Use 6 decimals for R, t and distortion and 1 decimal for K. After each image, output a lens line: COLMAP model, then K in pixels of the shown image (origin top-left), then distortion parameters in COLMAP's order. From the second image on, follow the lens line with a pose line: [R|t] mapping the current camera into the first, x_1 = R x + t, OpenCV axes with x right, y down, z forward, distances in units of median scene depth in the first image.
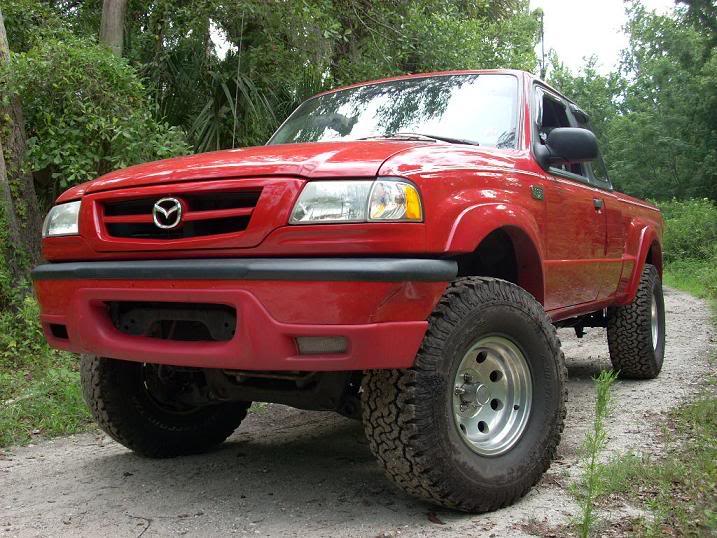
lens RADIAL K [[824.4, 0, 358.5], [0, 824.4, 269.0], [0, 0, 1]] dist [-0.118104, 0.027689]
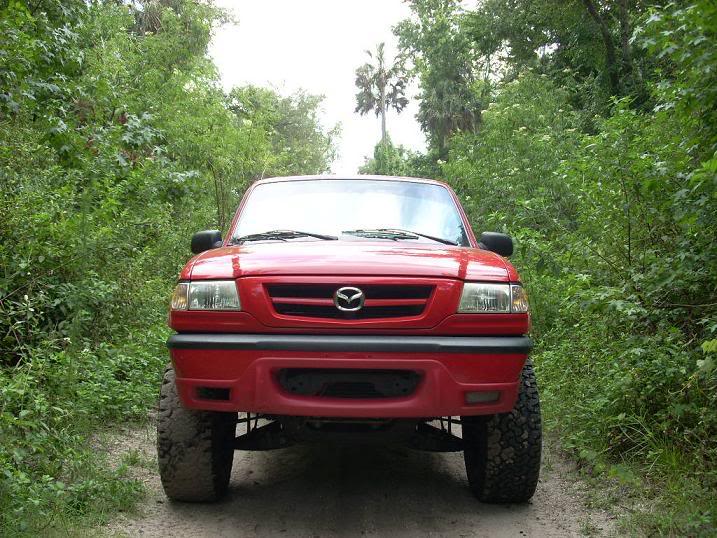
lens RADIAL K [[824.4, 0, 358.5], [0, 824.4, 269.0], [0, 0, 1]] dist [-0.118104, 0.027689]
pose [[0.869666, 0.034784, 0.492414, -0.857015], [-0.016645, 0.999013, -0.041173, -0.062386], [-0.493360, 0.027610, 0.869387, -0.135110]]
